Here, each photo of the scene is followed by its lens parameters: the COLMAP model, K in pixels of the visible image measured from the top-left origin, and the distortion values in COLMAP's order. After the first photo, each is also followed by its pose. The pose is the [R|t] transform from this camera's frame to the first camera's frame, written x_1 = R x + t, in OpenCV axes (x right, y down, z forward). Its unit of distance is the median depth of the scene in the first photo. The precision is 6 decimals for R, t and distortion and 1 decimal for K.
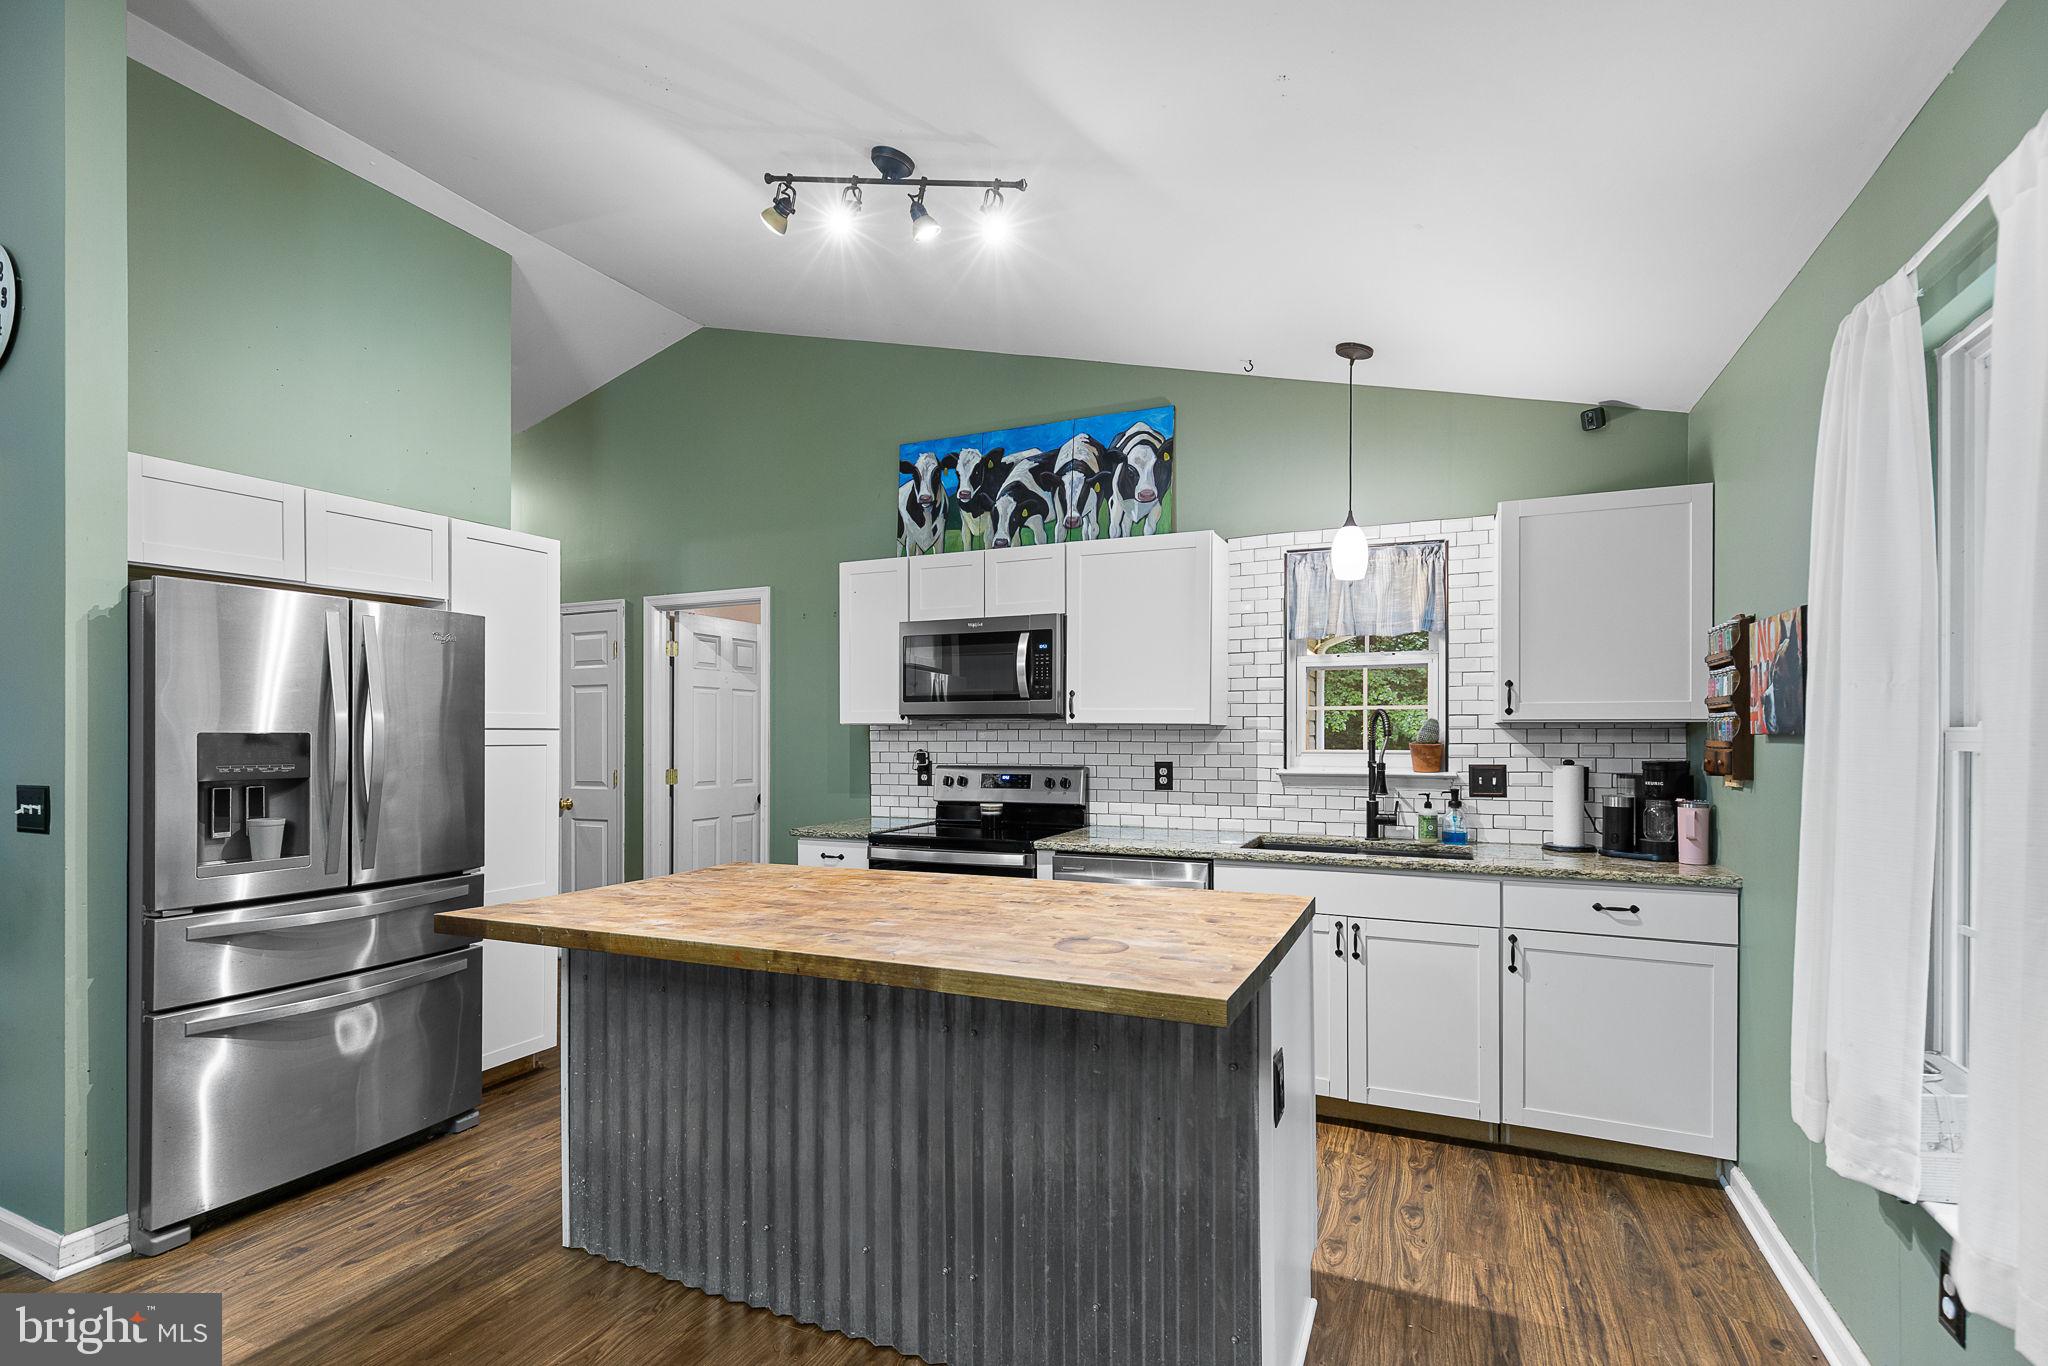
lens RADIAL K [[902.3, 0, 1054.6], [0, 902.3, 744.0], [0, 0, 1]] dist [-0.000834, -0.000110]
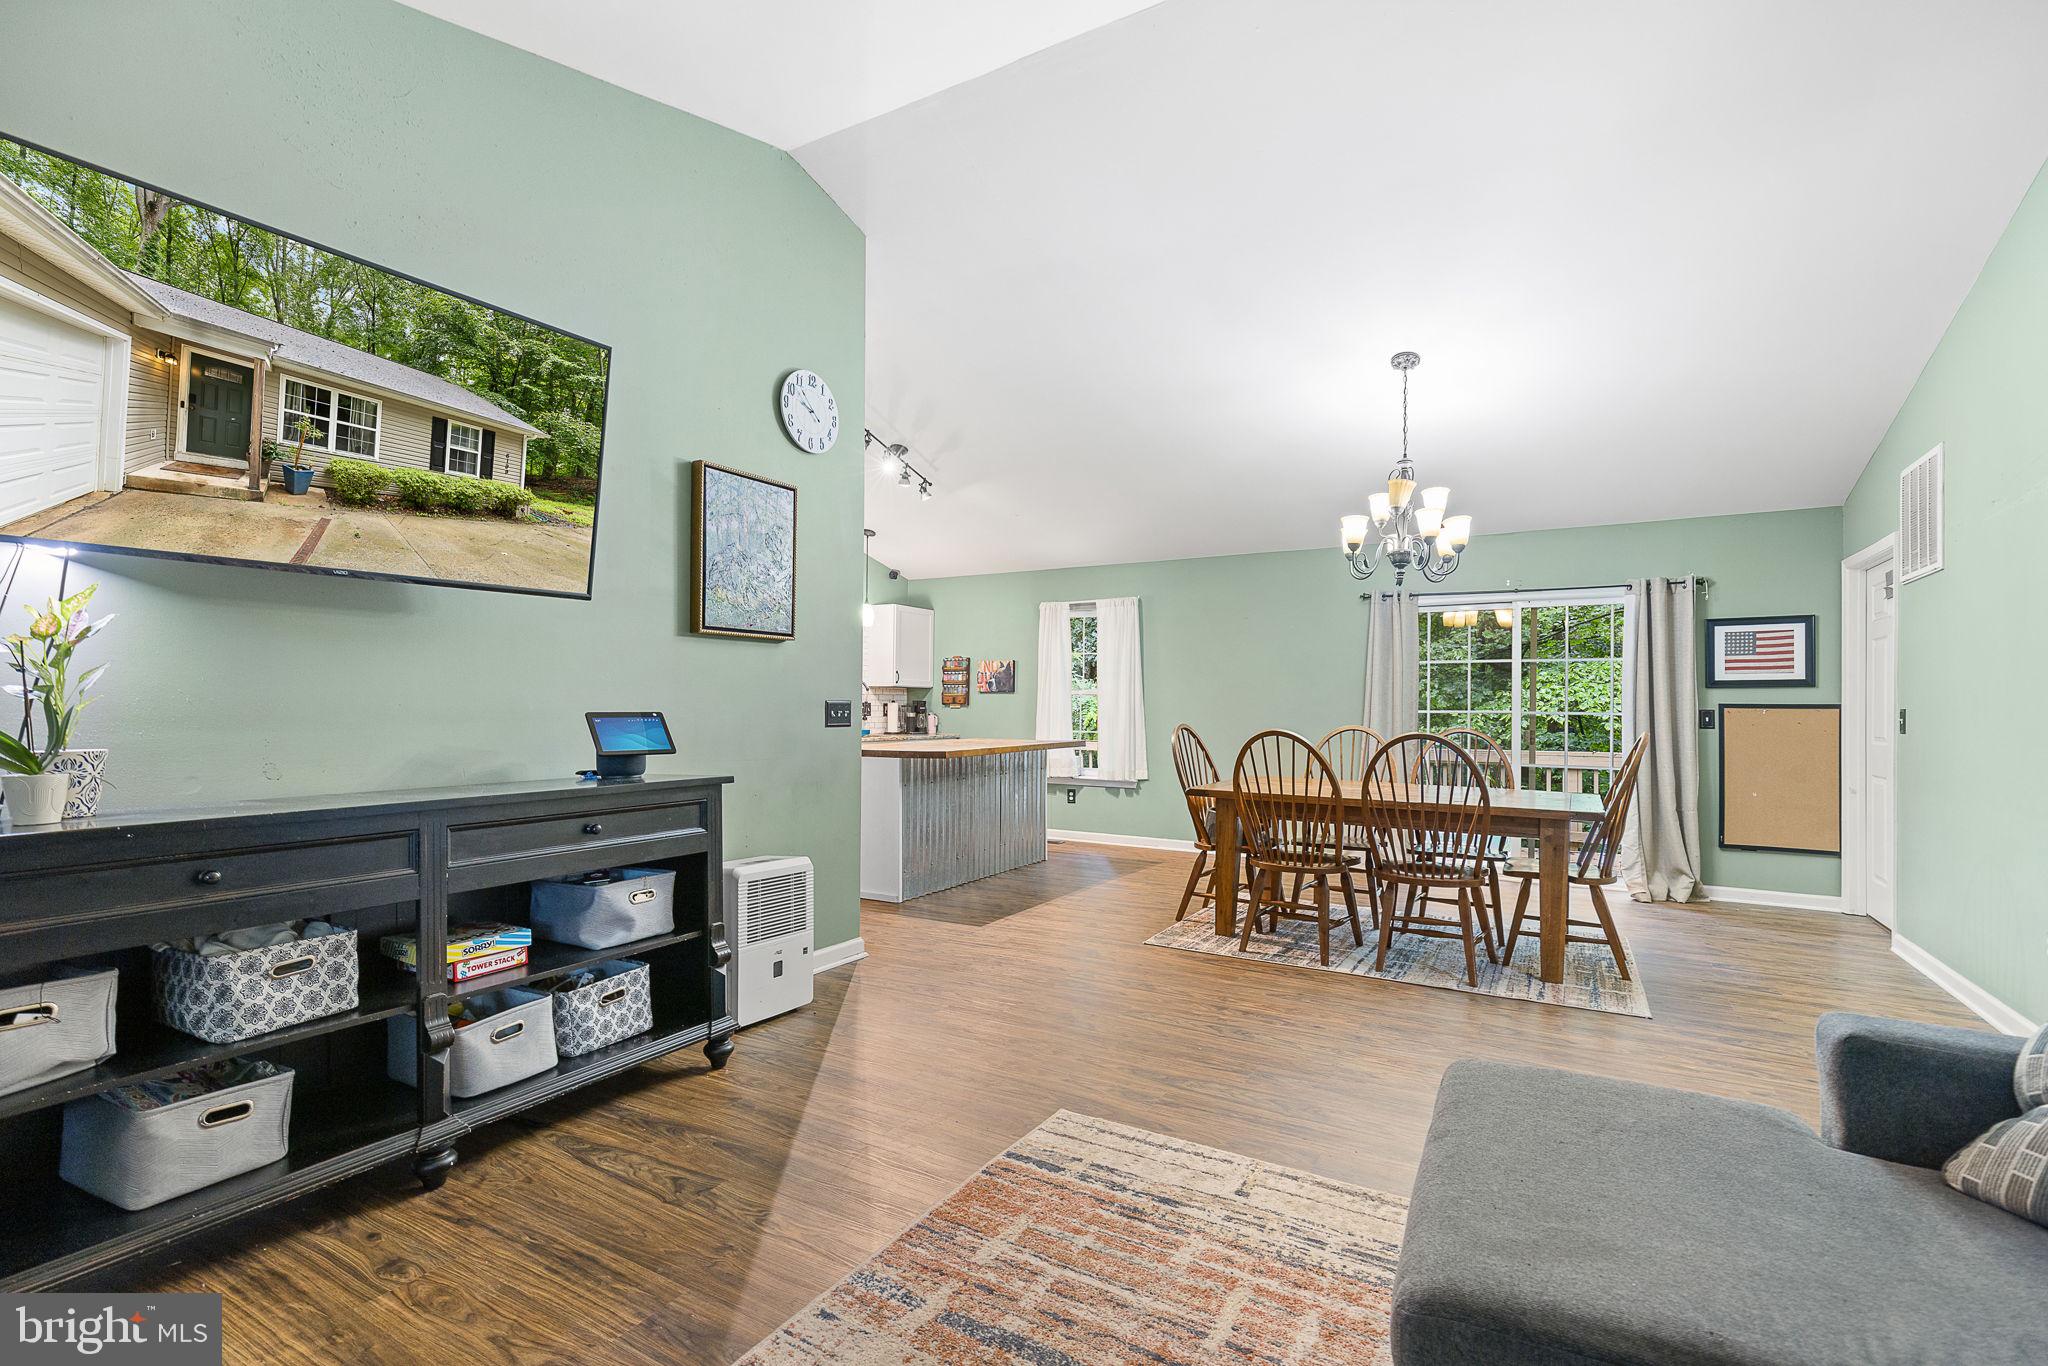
lens RADIAL K [[906.5, 0, 1019.0], [0, 906.5, 699.9], [0, 0, 1]] dist [0.003233, -0.000052]
pose [[0.124908, 0.008588, 0.992131, -1.667253], [0.003760, 0.999951, -0.009129, 0.033269], [-0.992161, 0.004871, 0.124870, 0.234739]]
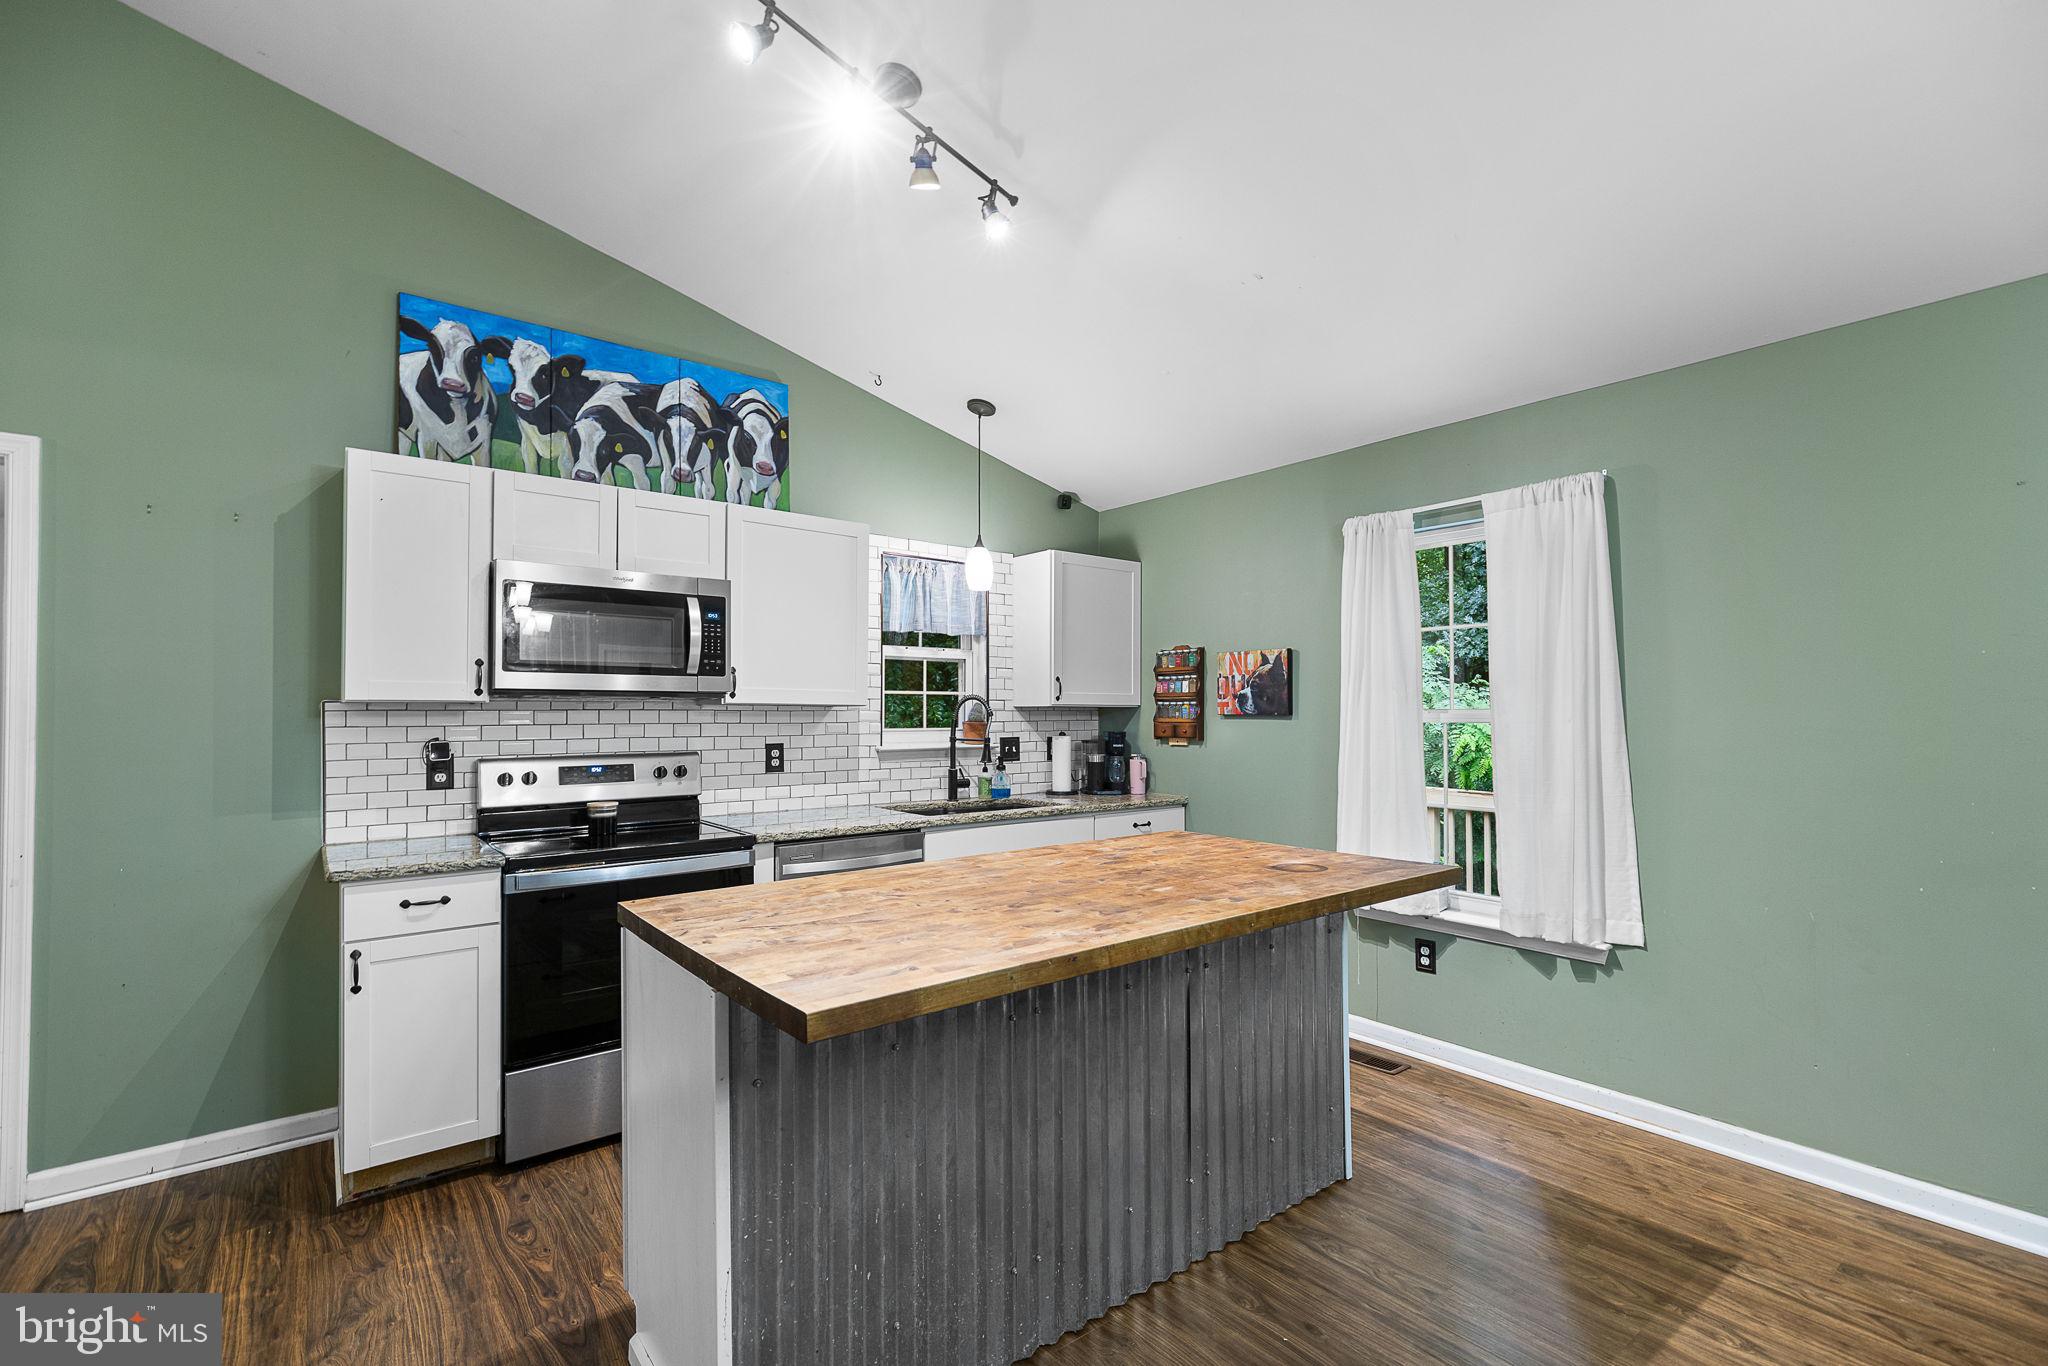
lens RADIAL K [[906.5, 0, 1019.0], [0, 906.5, 699.9], [0, 0, 1]] dist [0.003233, -0.000052]
pose [[0.477586, 0.012539, 0.878496, -0.602557], [0.011282, 0.999728, -0.020403, -0.004239], [-0.878513, 0.019656, 0.477315, 0.293853]]
